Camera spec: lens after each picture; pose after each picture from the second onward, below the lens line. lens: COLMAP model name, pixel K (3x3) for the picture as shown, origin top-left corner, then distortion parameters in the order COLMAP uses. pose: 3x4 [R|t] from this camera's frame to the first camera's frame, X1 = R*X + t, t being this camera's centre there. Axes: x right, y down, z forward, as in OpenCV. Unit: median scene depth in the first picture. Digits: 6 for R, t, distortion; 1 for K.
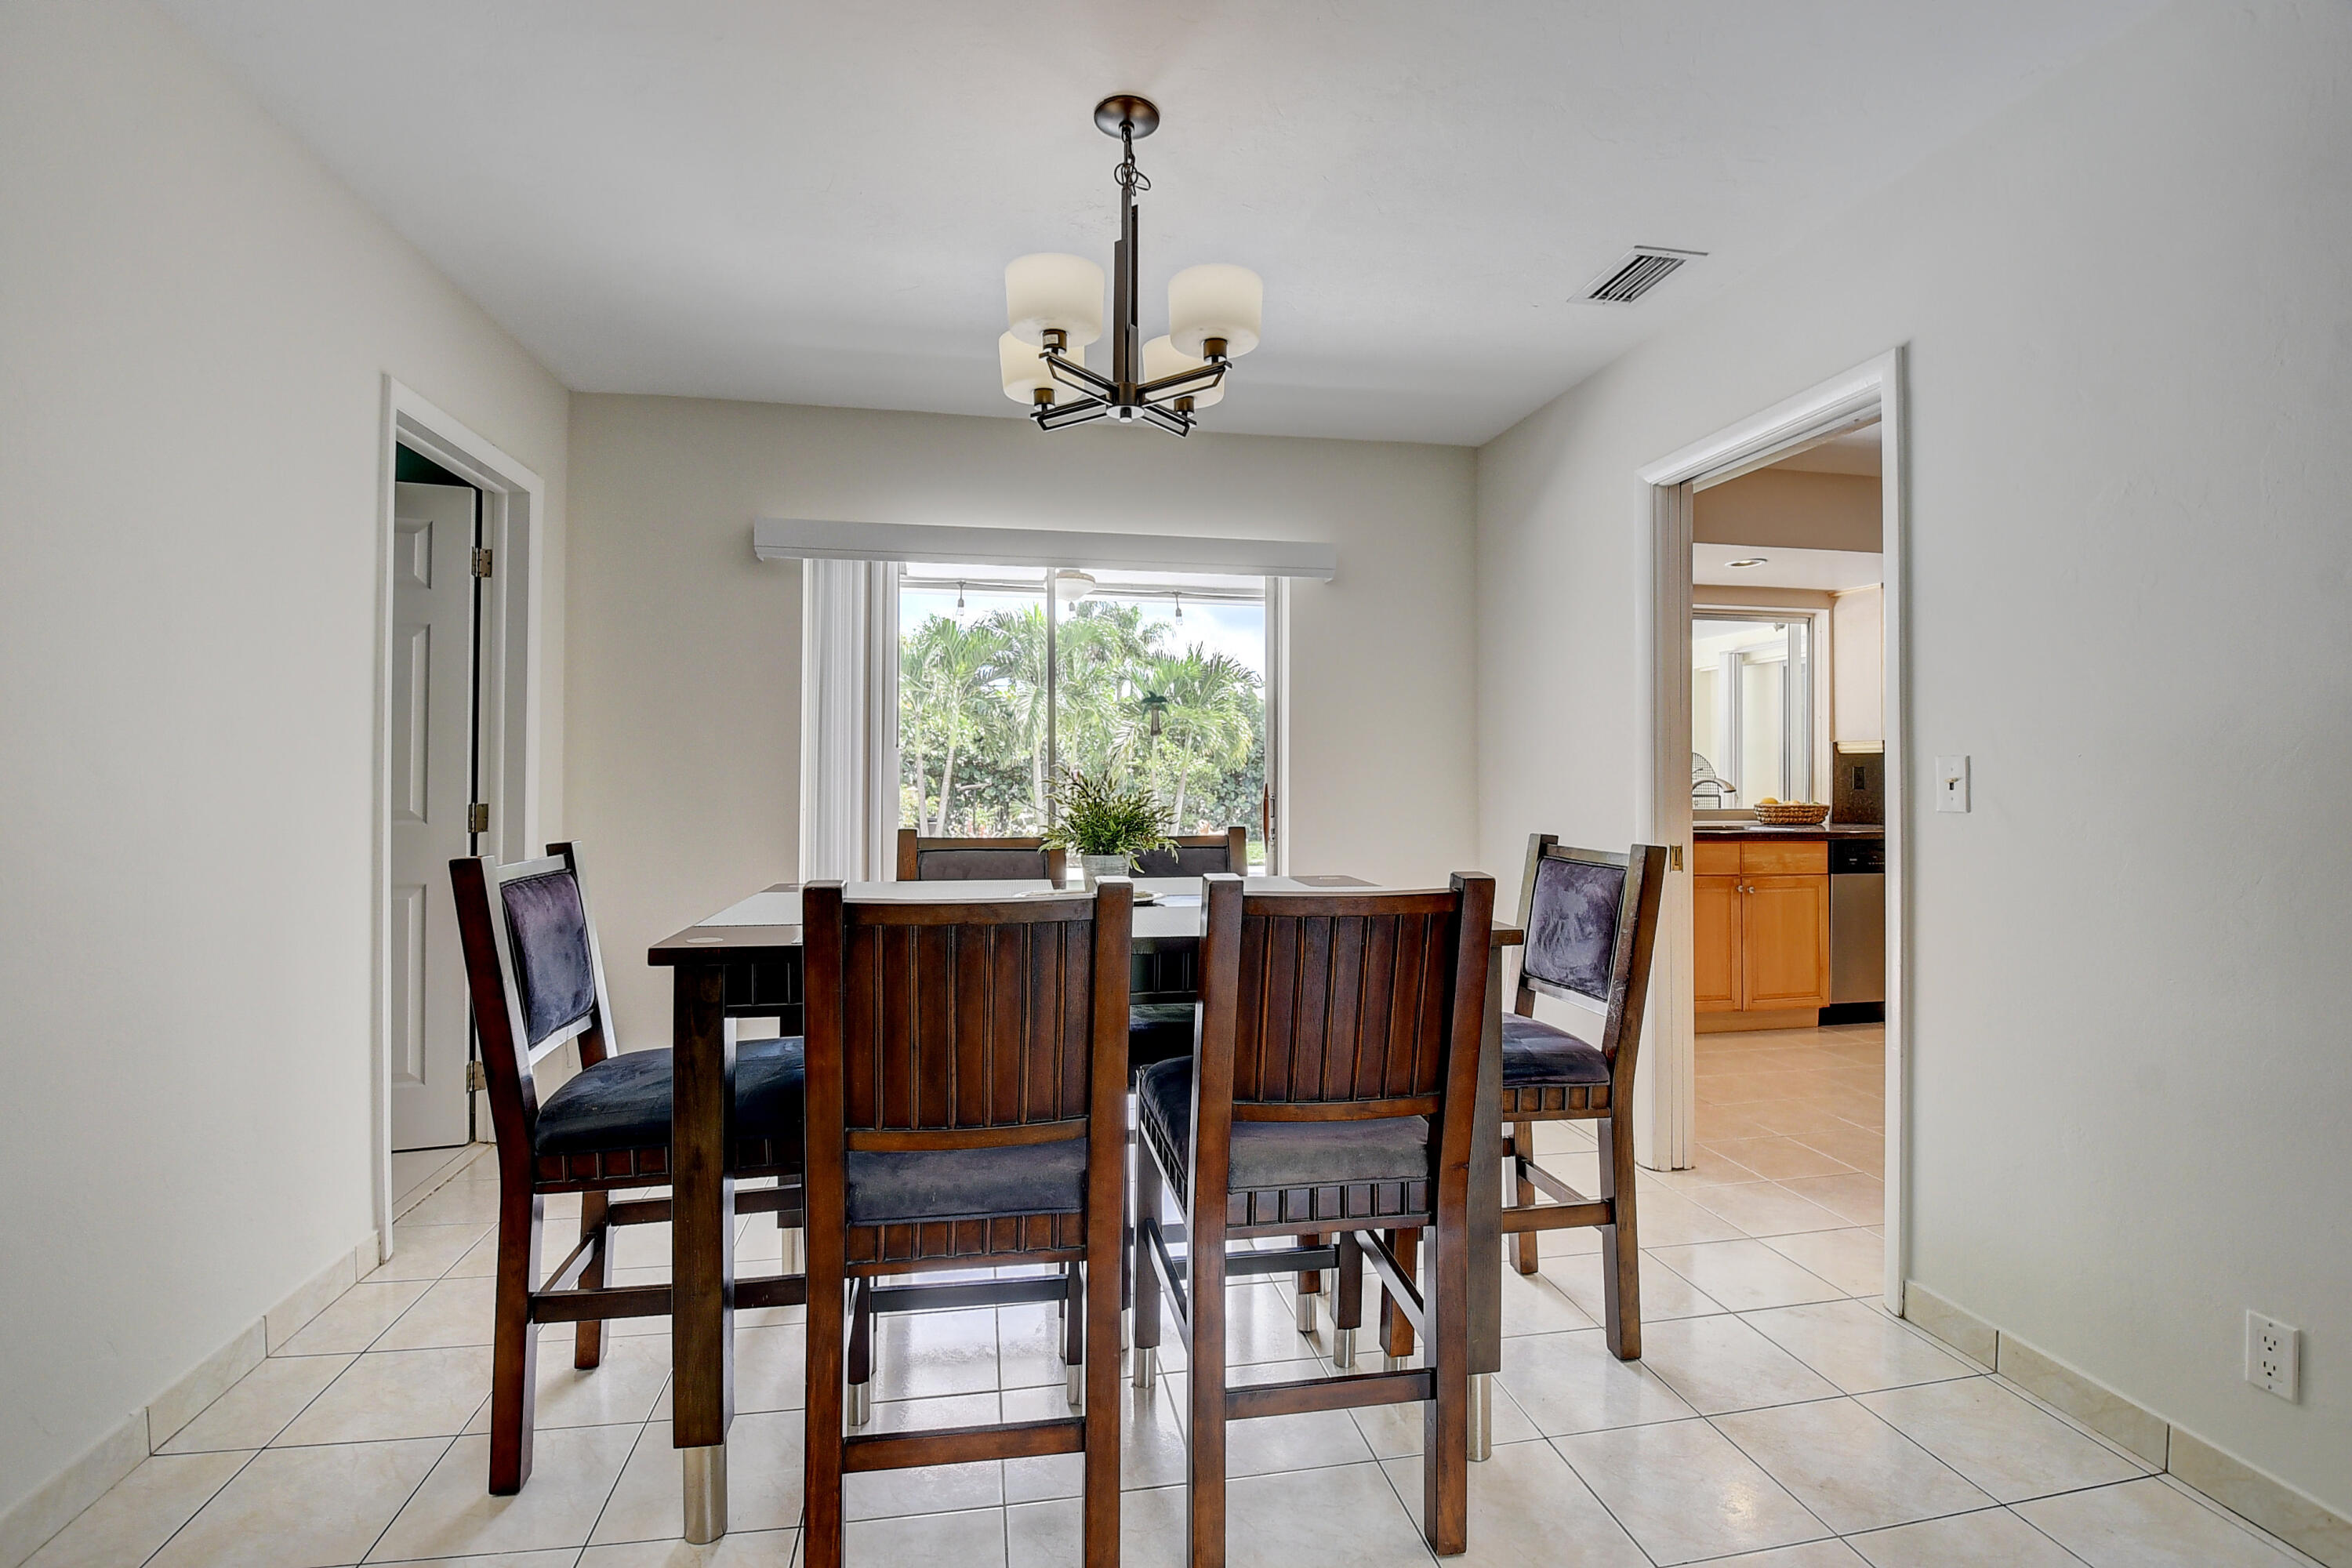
lens RADIAL K [[1026.3, 0, 1156.8], [0, 1026.3, 756.2], [0, 0, 1]] dist [-0.002776, -0.012744]
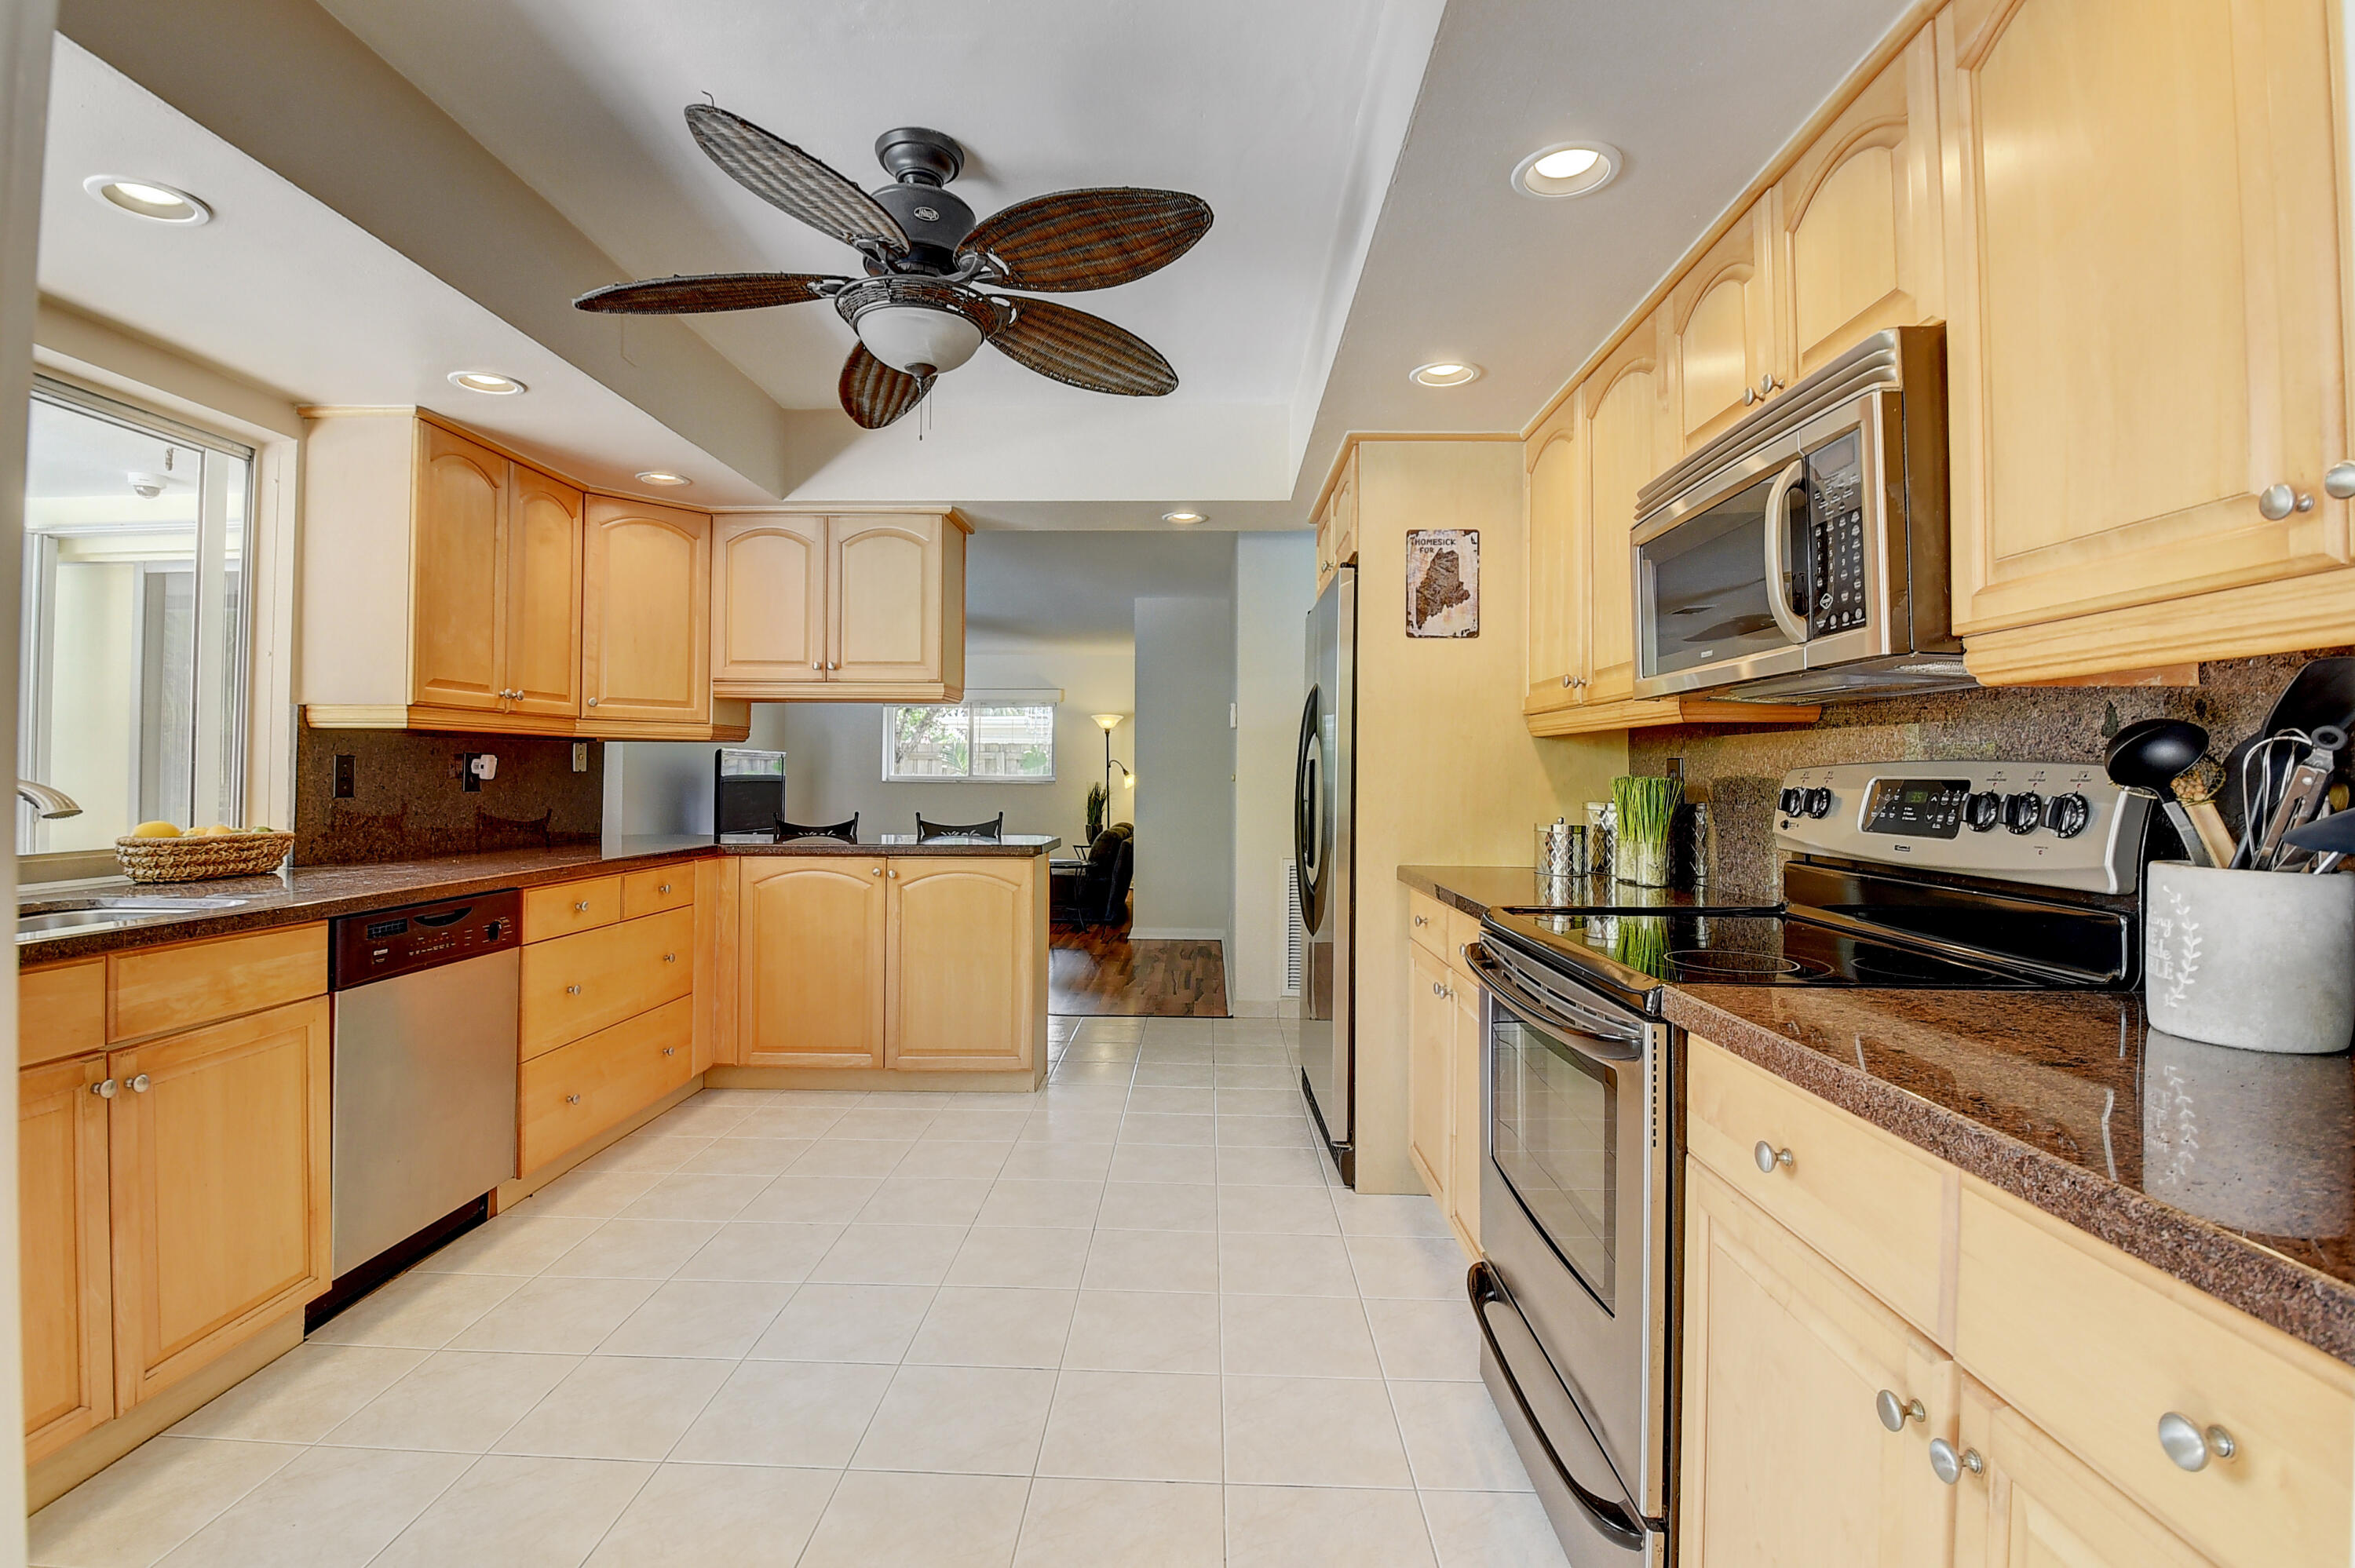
lens RADIAL K [[1027.4, 0, 1183.3], [0, 1027.4, 768.5], [0, 0, 1]] dist [-0.002776, -0.012744]
pose [[0.182989, 0.001327, 0.983114, 0.255438], [-0.016680, 0.999859, 0.001755, 0.009290], [-0.982973, -0.016720, 0.182986, 0.492377]]
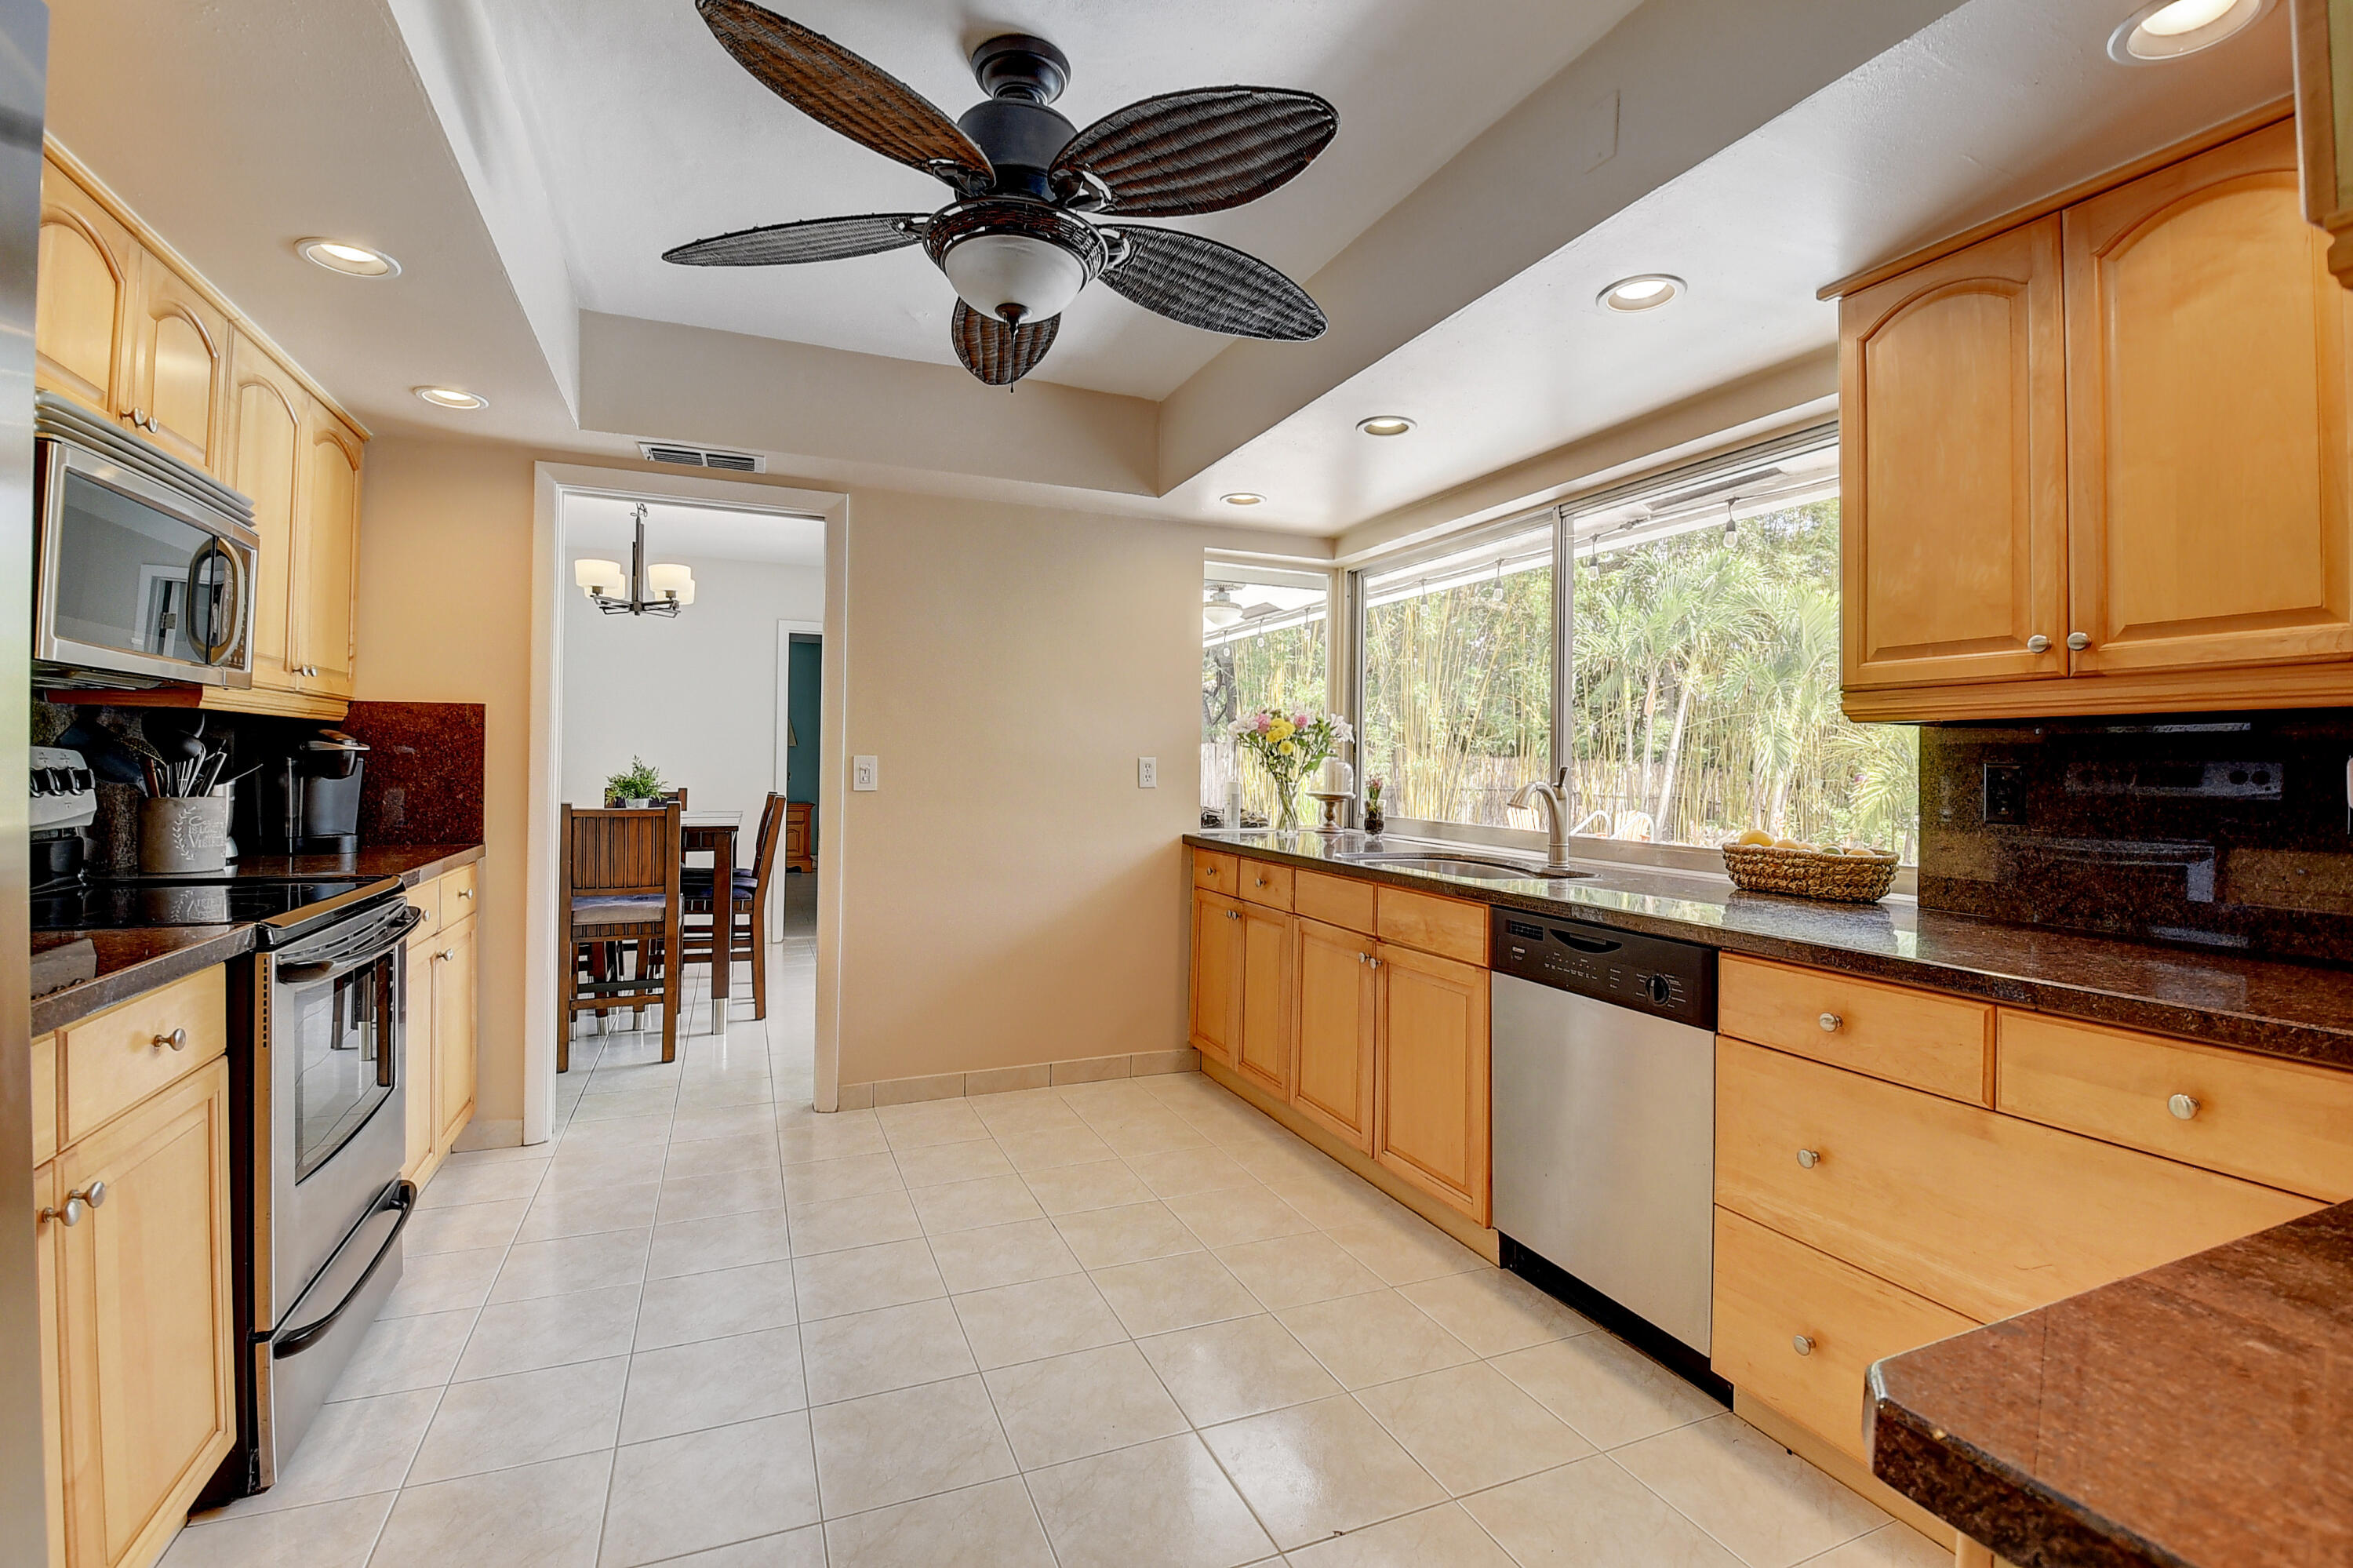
lens RADIAL K [[1026.7, 0, 1169.8], [0, 1026.7, 767.3], [0, 0, 1]] dist [-0.002776, -0.012744]
pose [[0.233511, -0.004439, -0.972344, 1.009673], [-0.003652, 0.999979, -0.005442, 0.014978], [0.972347, 0.004822, 0.233489, 0.644052]]
